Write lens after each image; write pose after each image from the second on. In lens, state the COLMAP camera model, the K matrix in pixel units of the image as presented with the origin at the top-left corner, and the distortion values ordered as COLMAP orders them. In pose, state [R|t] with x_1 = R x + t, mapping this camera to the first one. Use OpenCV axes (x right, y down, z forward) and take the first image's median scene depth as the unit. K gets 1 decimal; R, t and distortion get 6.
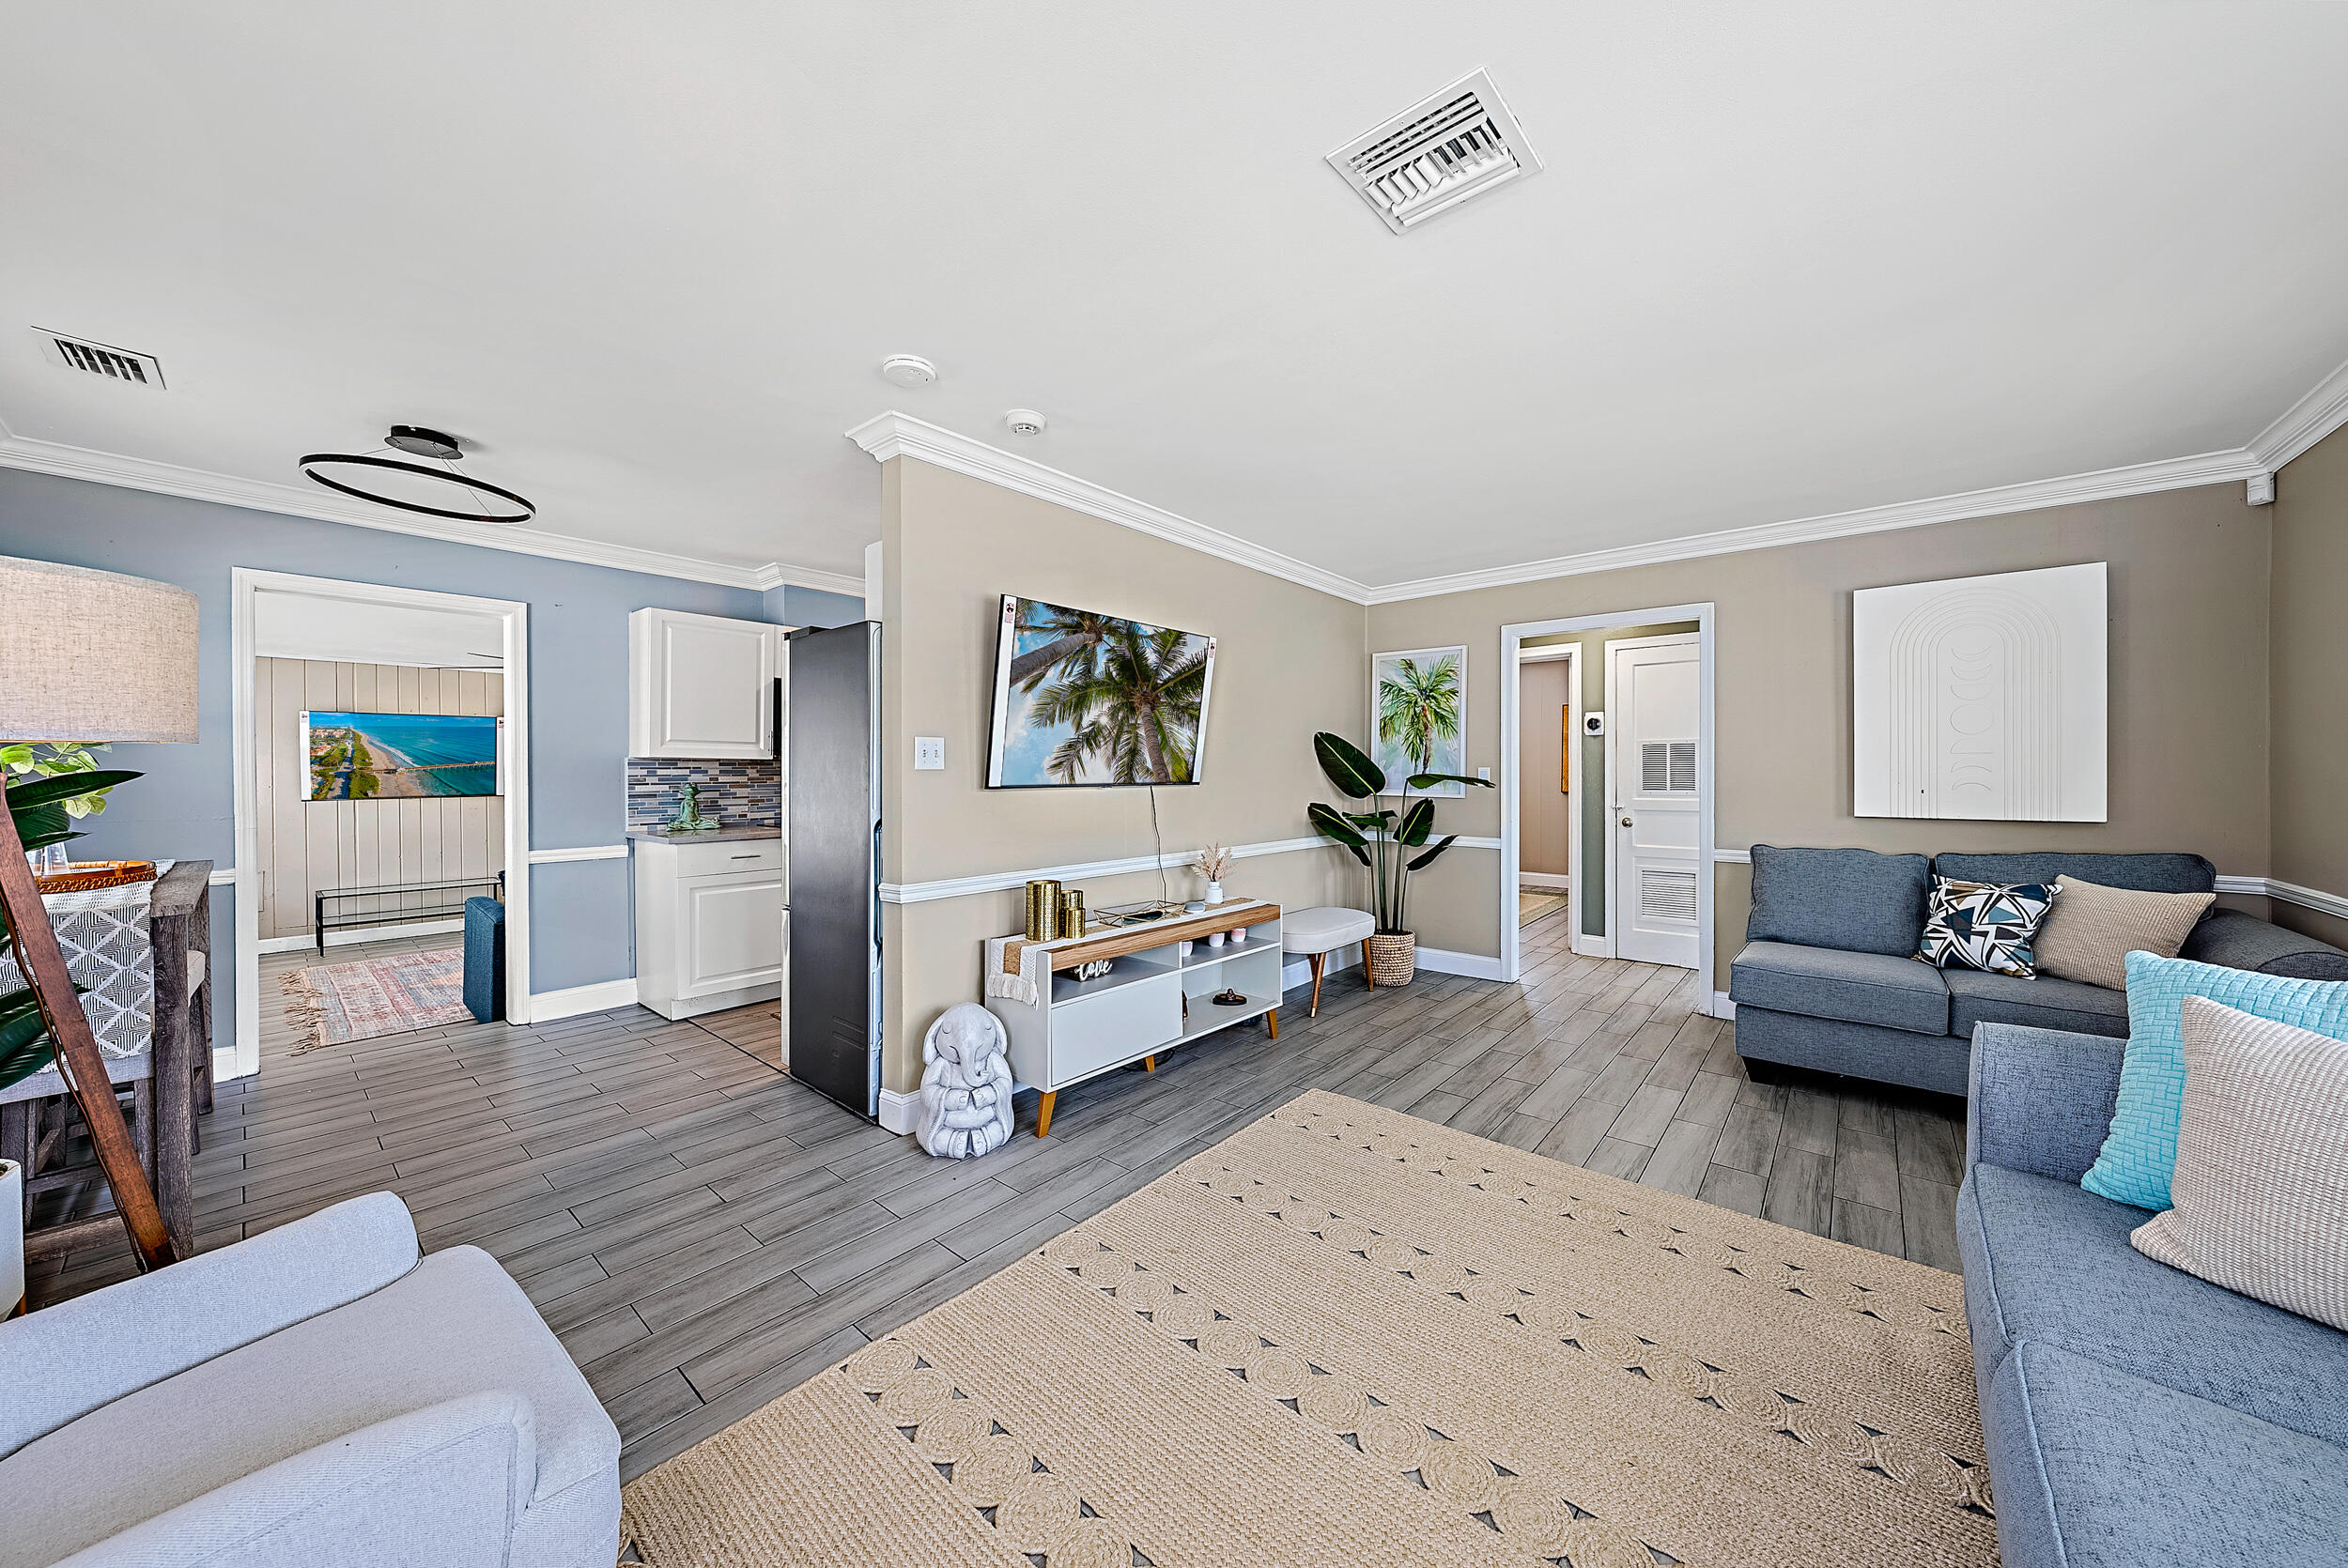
lens RADIAL K [[800.8, 0, 1176.8], [0, 800.8, 776.0], [0, 0, 1]] dist [0.000140, -0.000002]
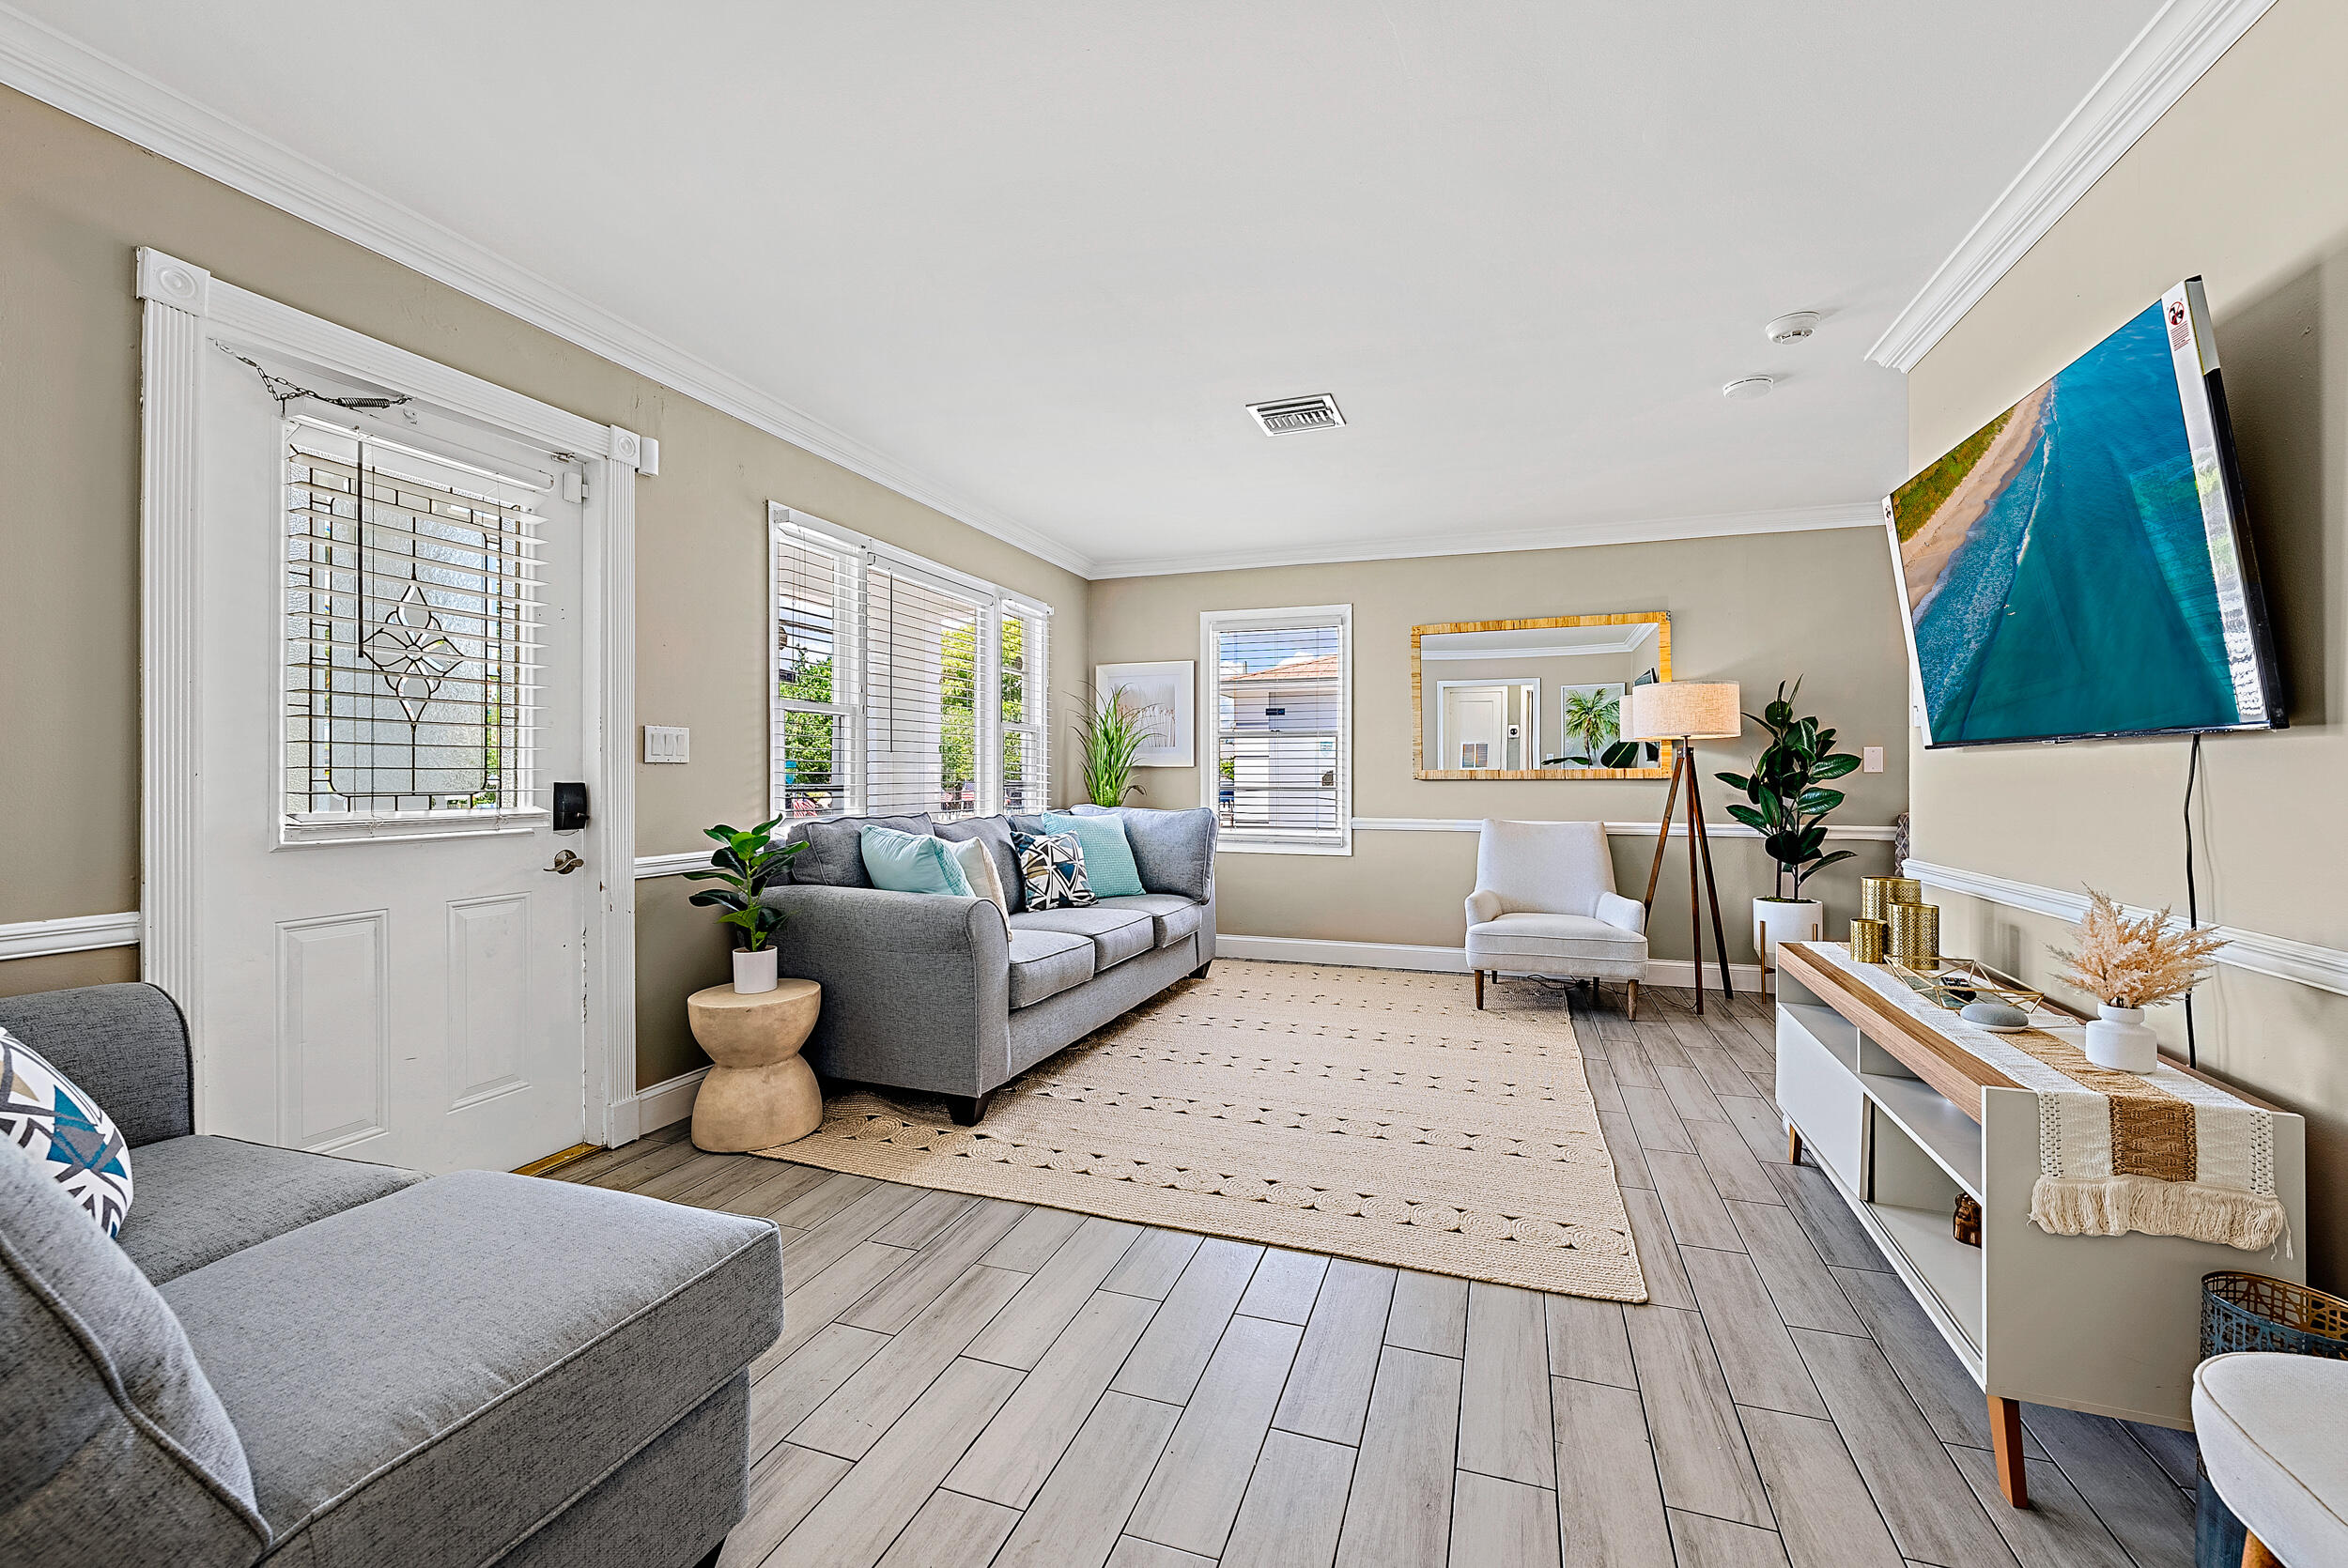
lens RADIAL K [[918.6, 0, 1178.7], [0, 918.6, 772.5], [0, 0, 1]] dist [0.000071, 0.000017]
pose [[-0.930271, 0.000259, -0.366873, 0.847041], [-0.001643, 0.999987, 0.004873, 0.043465], [0.366870, 0.005136, -0.930258, 1.798219]]
